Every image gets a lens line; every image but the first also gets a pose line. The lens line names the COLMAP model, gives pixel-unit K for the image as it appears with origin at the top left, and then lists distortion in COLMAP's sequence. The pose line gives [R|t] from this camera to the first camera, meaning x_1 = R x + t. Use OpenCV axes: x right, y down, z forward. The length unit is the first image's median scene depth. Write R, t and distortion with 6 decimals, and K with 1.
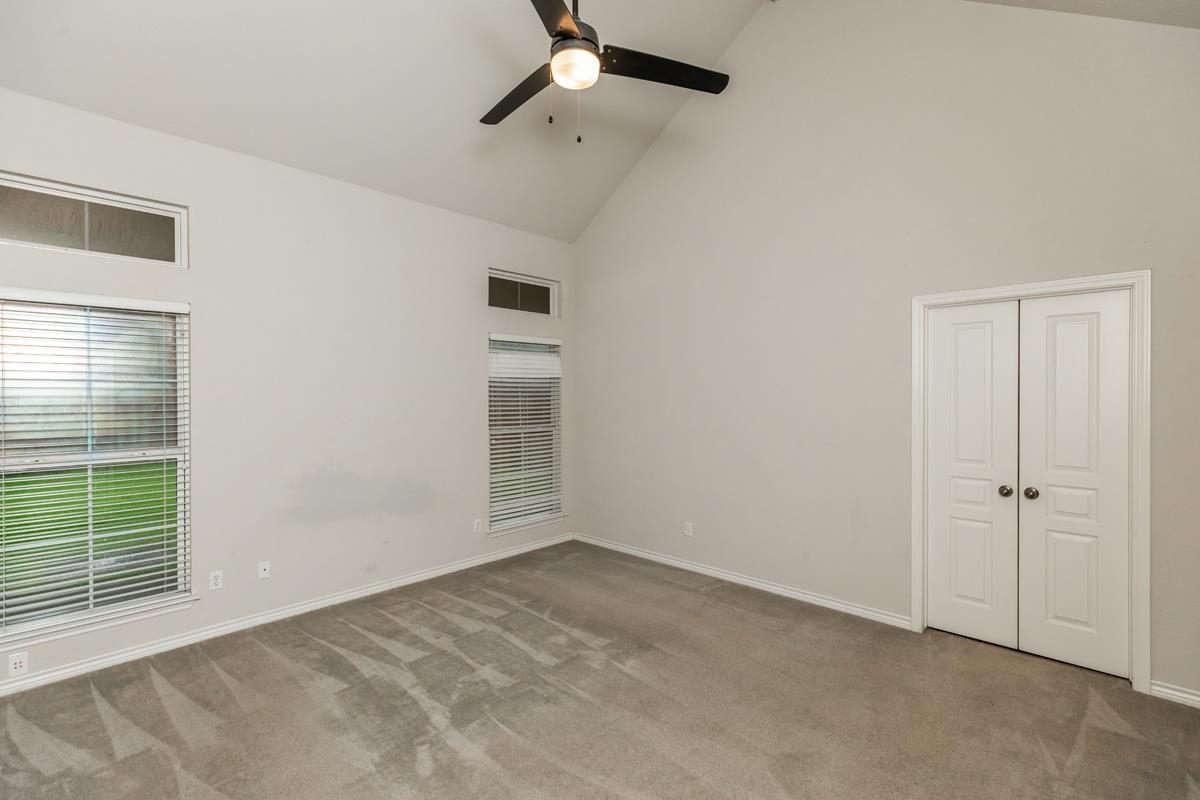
lens RADIAL K [[543.6, 0, 603.7], [0, 543.6, 398.4], [0, 0, 1]] dist [-0.008936, -0.002359]
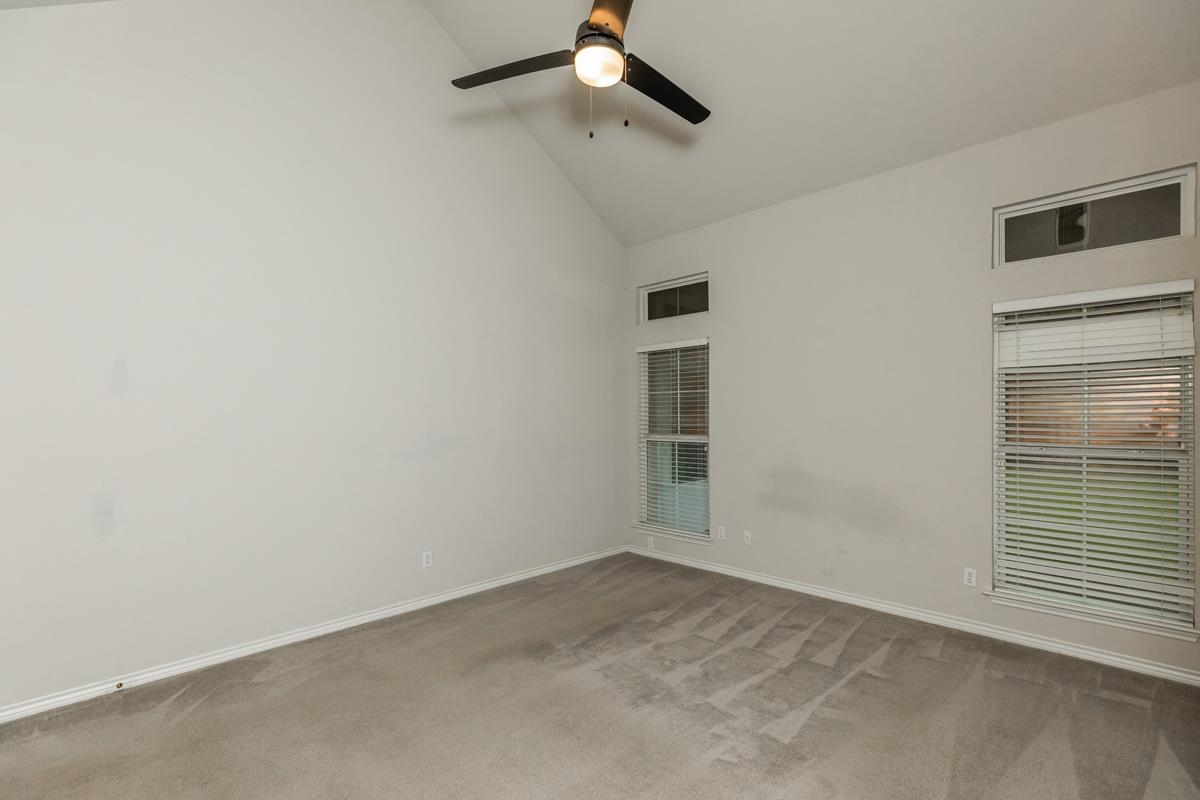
lens RADIAL K [[543.6, 0, 600.8], [0, 543.6, 408.1], [0, 0, 1]] dist [-0.008936, -0.002359]
pose [[-0.049403, 0.012499, -0.998701, 0.543046], [0.016570, 0.999794, 0.011693, -0.006299], [0.998641, -0.015971, -0.049600, 0.591772]]
